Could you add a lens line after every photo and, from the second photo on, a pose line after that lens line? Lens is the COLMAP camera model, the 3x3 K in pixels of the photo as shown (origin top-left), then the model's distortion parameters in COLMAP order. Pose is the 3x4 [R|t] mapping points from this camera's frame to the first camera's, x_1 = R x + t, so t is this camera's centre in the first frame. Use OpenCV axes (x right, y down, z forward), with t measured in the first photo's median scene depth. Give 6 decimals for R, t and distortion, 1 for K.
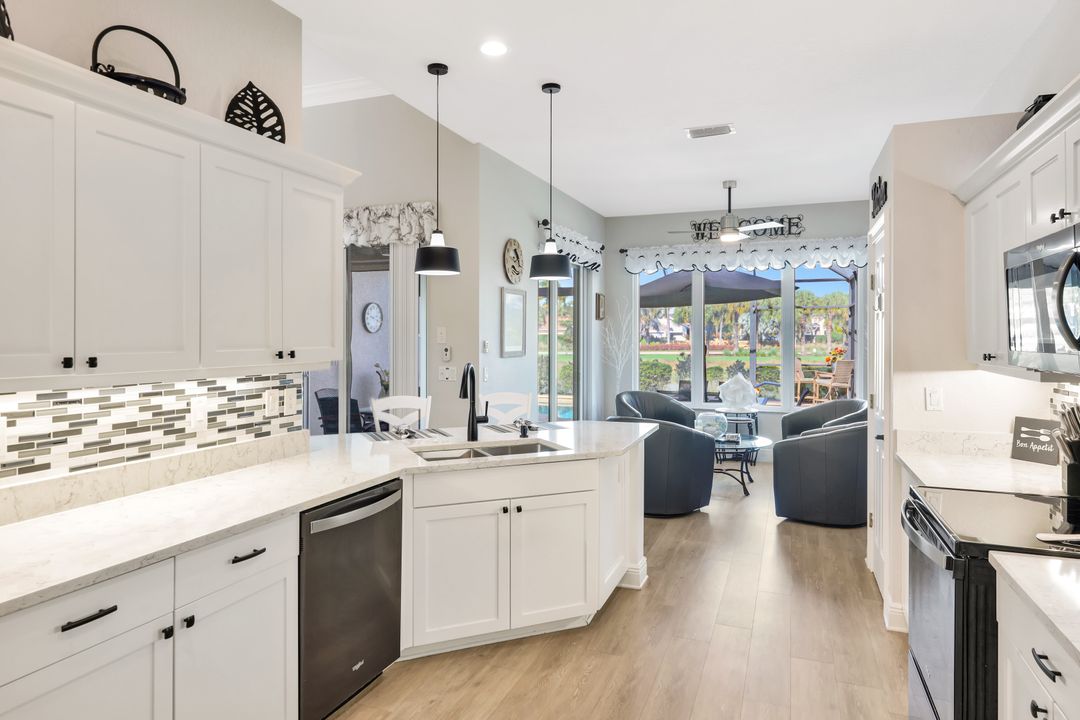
lens RADIAL K [[658.7, 0, 531.3], [0, 658.7, 340.9], [0, 0, 1]] dist [-0.000097, 0.000109]
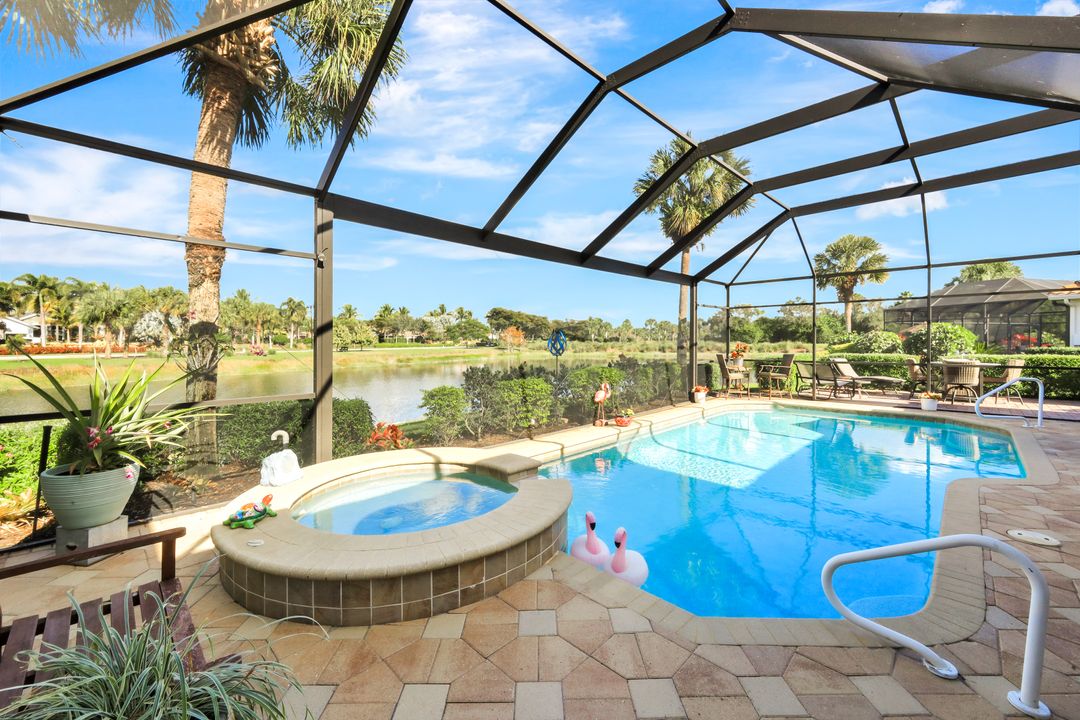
lens RADIAL K [[438.3, 0, 540.1], [0, 438.3, 343.5], [0, 0, 1]] dist [0.000351, -0.000003]
pose [[0.391301, -0.009172, 0.920217, -0.710005], [0.006114, 0.999954, 0.007367, 0.002581], [-0.920242, 0.002744, 0.391339, 1.961552]]
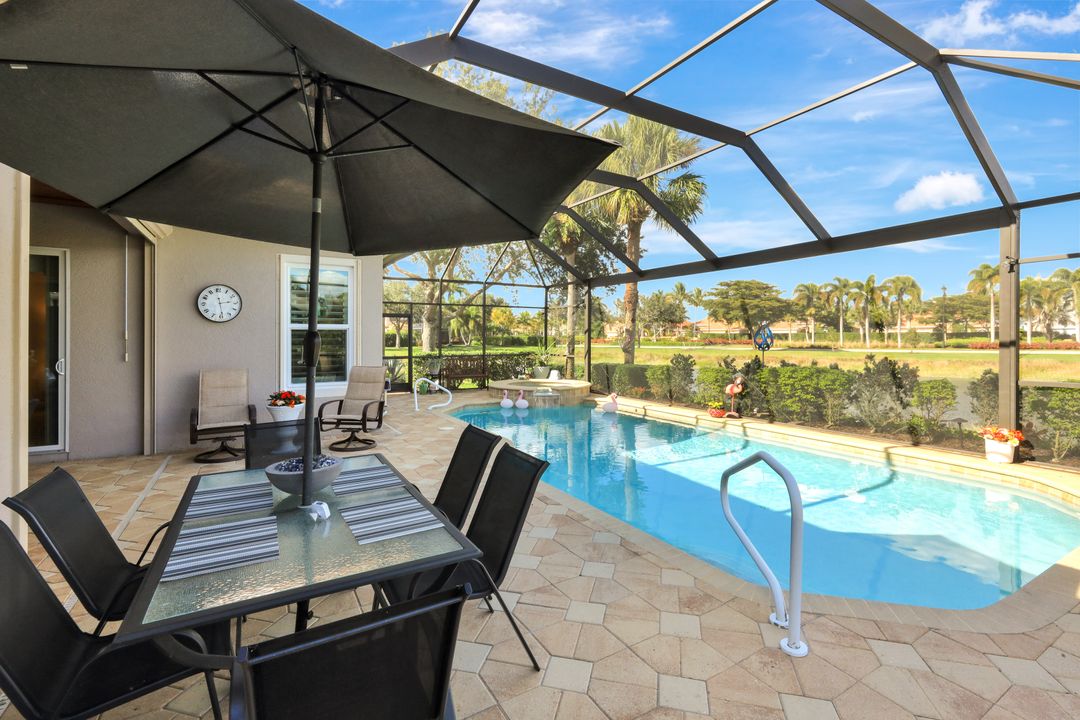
lens RADIAL K [[489.4, 0, 539.8], [0, 489.4, 337.5], [0, 0, 1]] dist [-0.000506, 0.000034]
pose [[0.793376, -0.003247, -0.608723, 0.580004], [0.000846, 0.999991, -0.004232, 0.011466], [0.608731, 0.002843, 0.793371, 1.055091]]
